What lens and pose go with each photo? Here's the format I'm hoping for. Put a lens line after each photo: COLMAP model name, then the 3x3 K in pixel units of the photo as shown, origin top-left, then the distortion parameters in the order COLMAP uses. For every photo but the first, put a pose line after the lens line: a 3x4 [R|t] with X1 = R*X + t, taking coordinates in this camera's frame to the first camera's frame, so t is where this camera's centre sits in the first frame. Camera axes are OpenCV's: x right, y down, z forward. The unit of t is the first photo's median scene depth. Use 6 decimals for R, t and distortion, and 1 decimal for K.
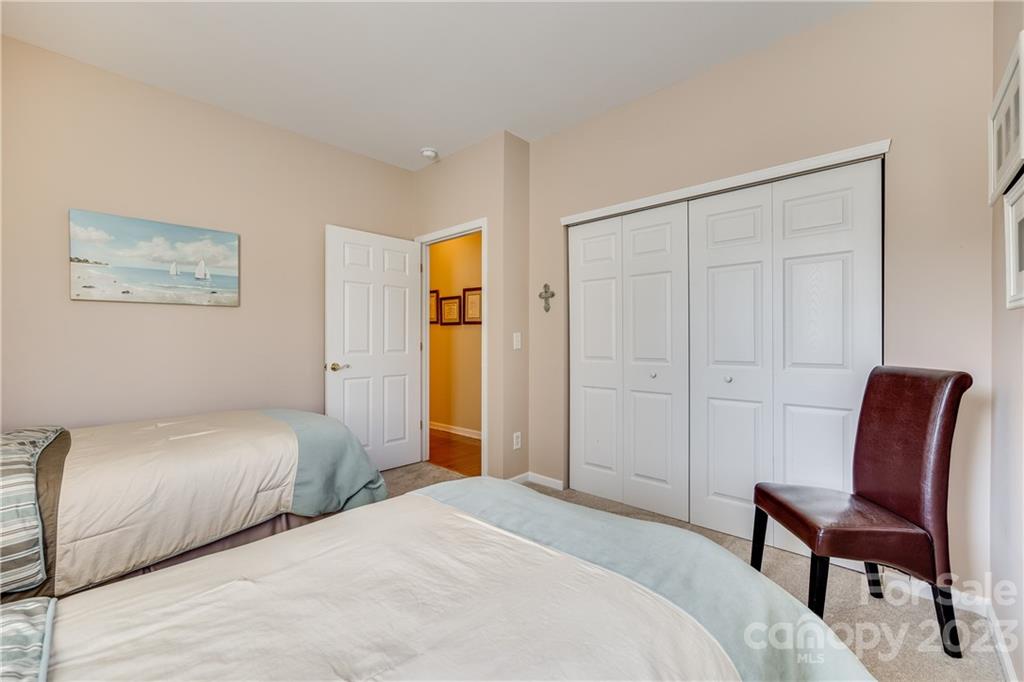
lens RADIAL K [[416.9, 0, 513.4], [0, 416.9, 342.0], [0, 0, 1]] dist [0.001856, 0.000137]
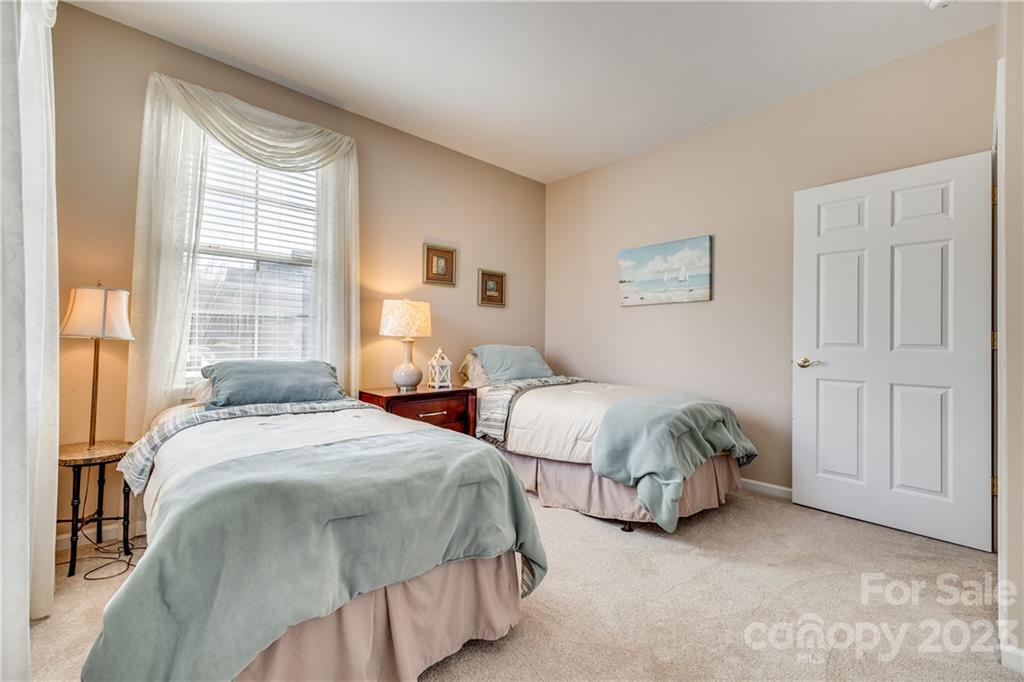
lens RADIAL K [[416.9, 0, 513.4], [0, 416.9, 342.0], [0, 0, 1]] dist [0.001856, 0.000137]
pose [[-0.064610, 0.012878, -0.997827, 0.524617], [-0.010590, 0.999852, 0.013589, 0.016840], [0.997854, 0.011445, -0.064464, 0.604877]]
